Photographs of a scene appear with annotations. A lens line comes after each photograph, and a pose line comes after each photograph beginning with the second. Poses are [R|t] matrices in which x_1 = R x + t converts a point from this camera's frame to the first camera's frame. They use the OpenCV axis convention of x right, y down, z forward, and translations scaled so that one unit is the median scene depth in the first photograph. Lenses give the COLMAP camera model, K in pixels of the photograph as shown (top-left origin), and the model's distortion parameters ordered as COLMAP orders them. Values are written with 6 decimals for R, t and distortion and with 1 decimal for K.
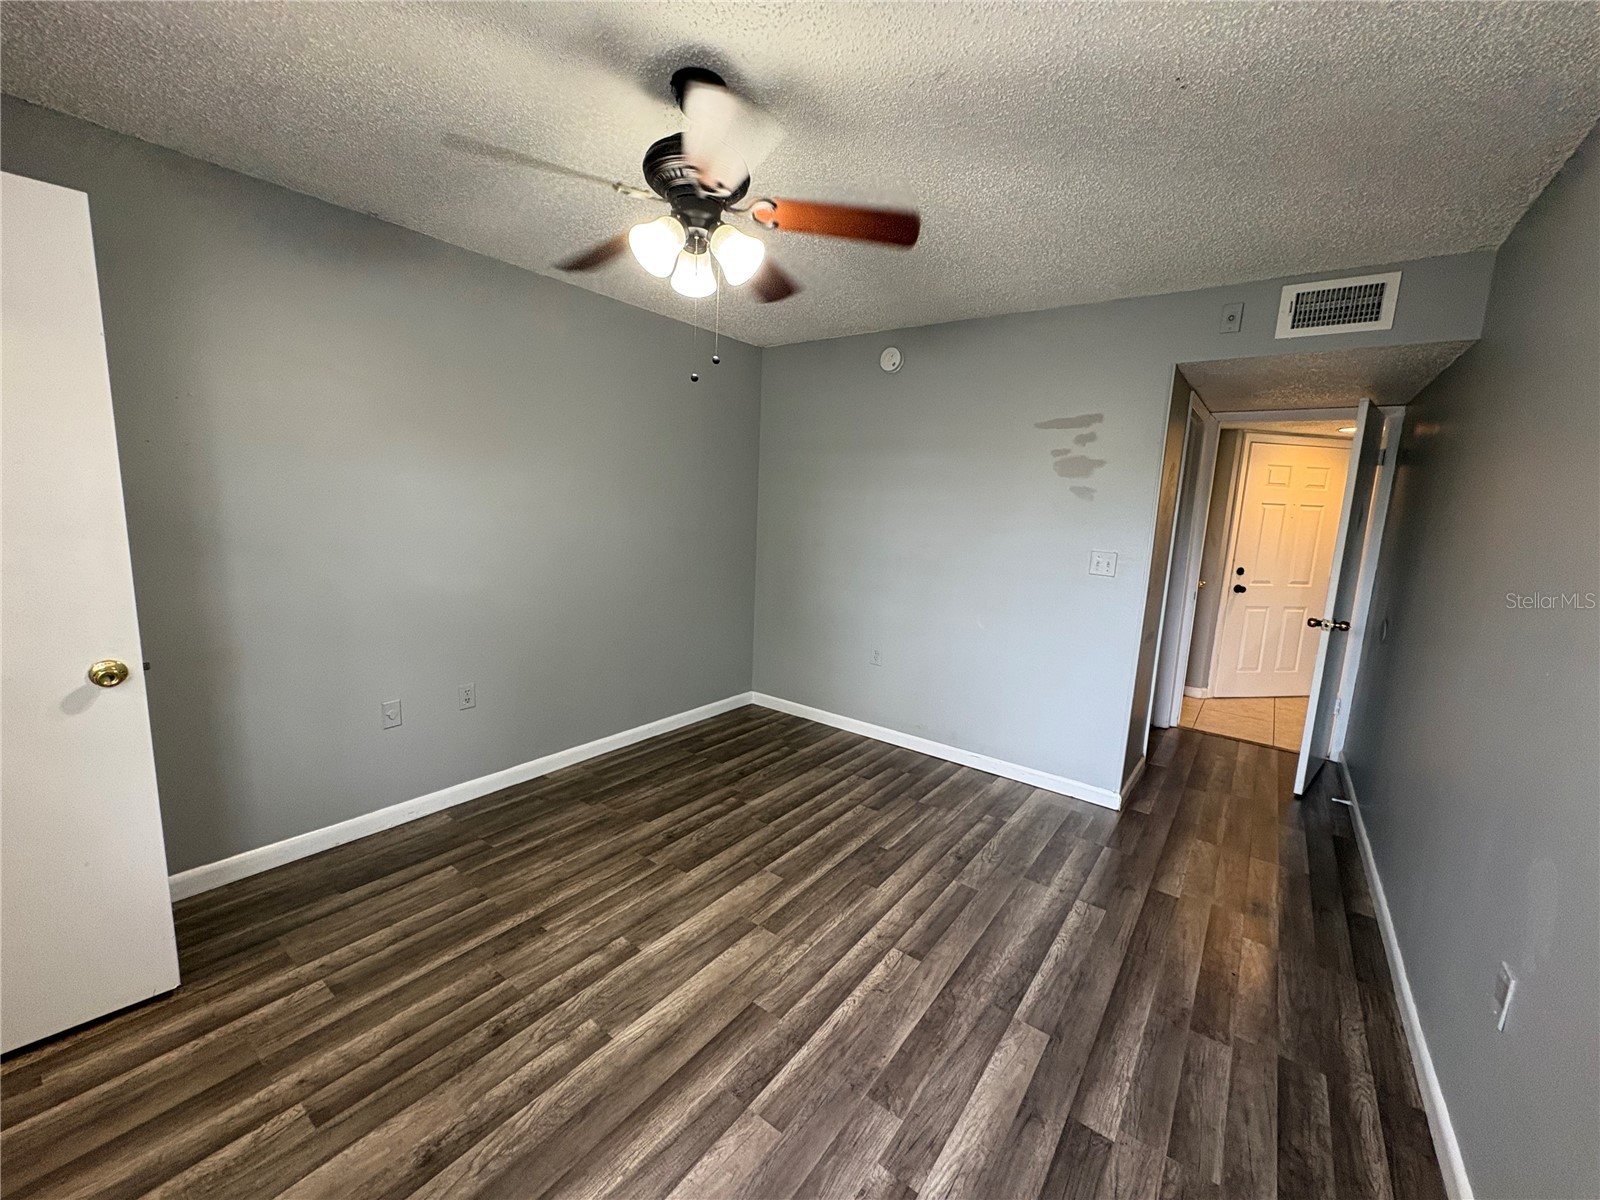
lens RADIAL K [[636.6, 0, 796.1], [0, 636.6, 599.3], [0, 0, 1]] dist [0.002553, 0.000462]
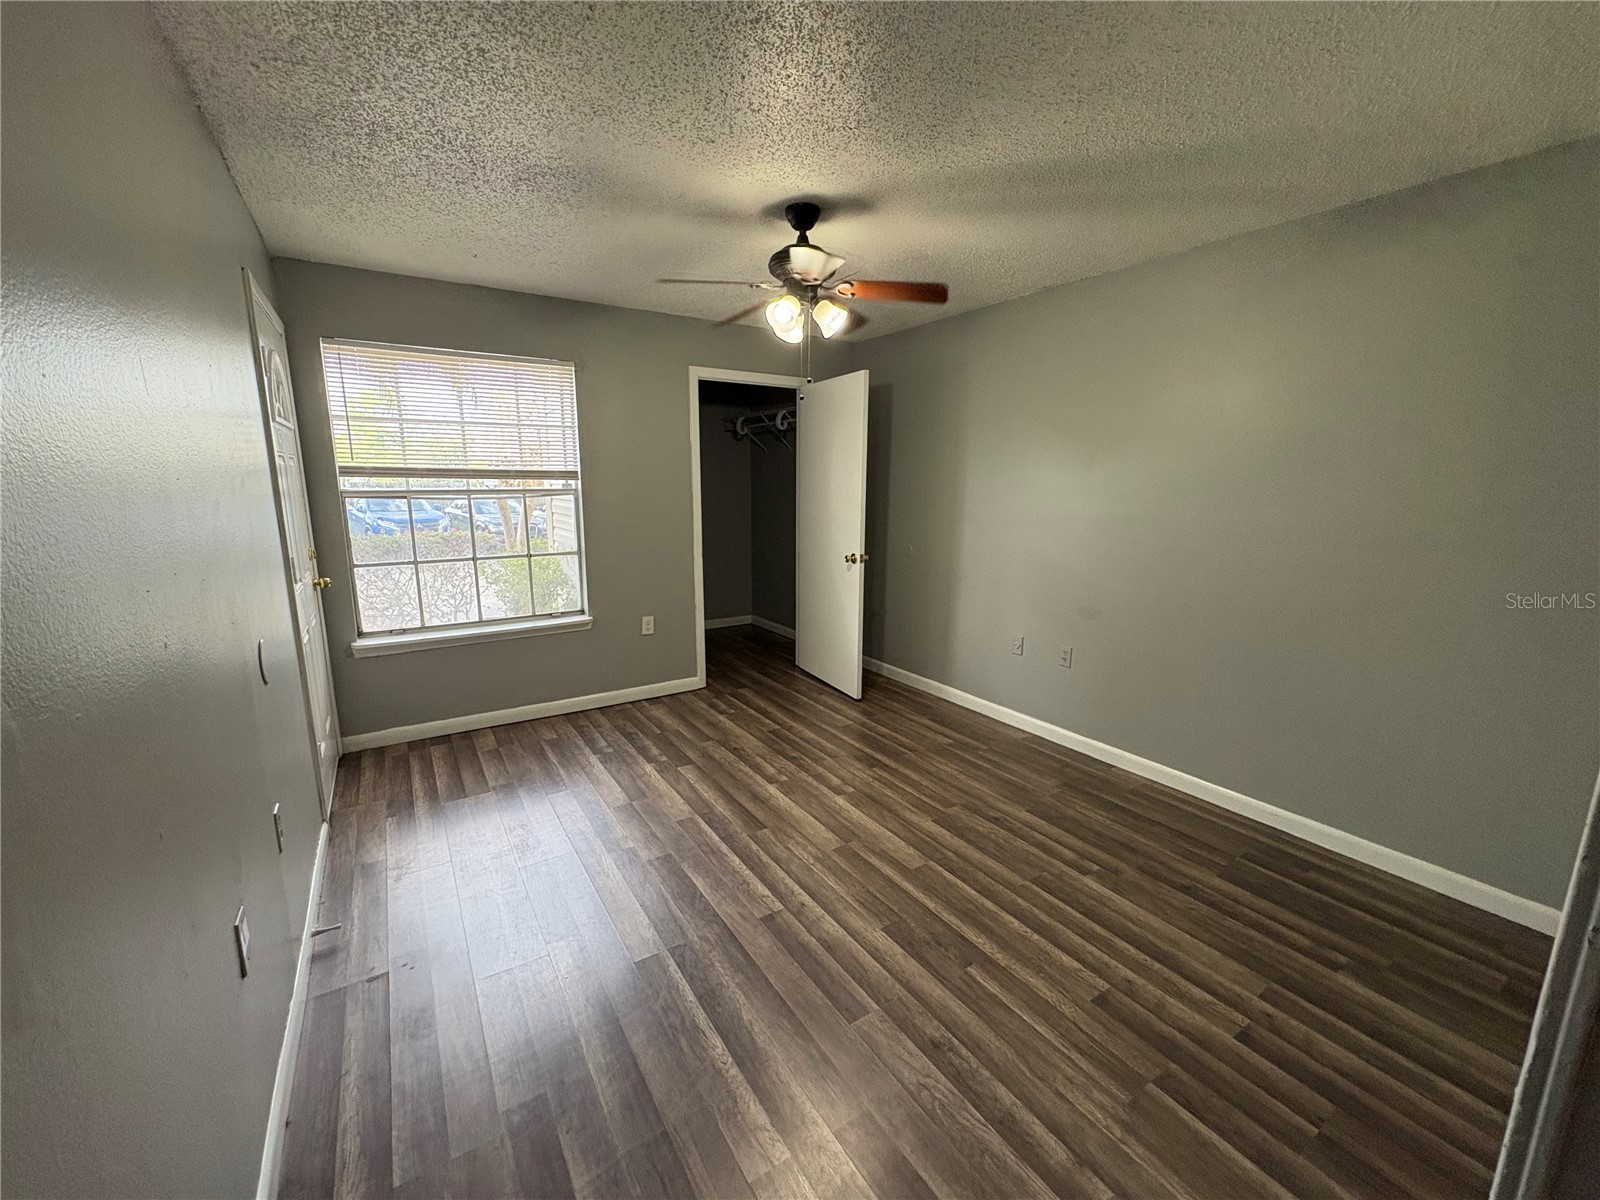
lens RADIAL K [[636.6, 0, 800.3], [0, 636.6, 598.2], [0, 0, 1]] dist [0.002553, 0.000462]
pose [[-0.341213, 0.123838, -0.931793, 0.915100], [-0.166214, 0.967714, 0.189478, -0.116464], [0.925174, 0.219529, -0.309613, 1.088151]]
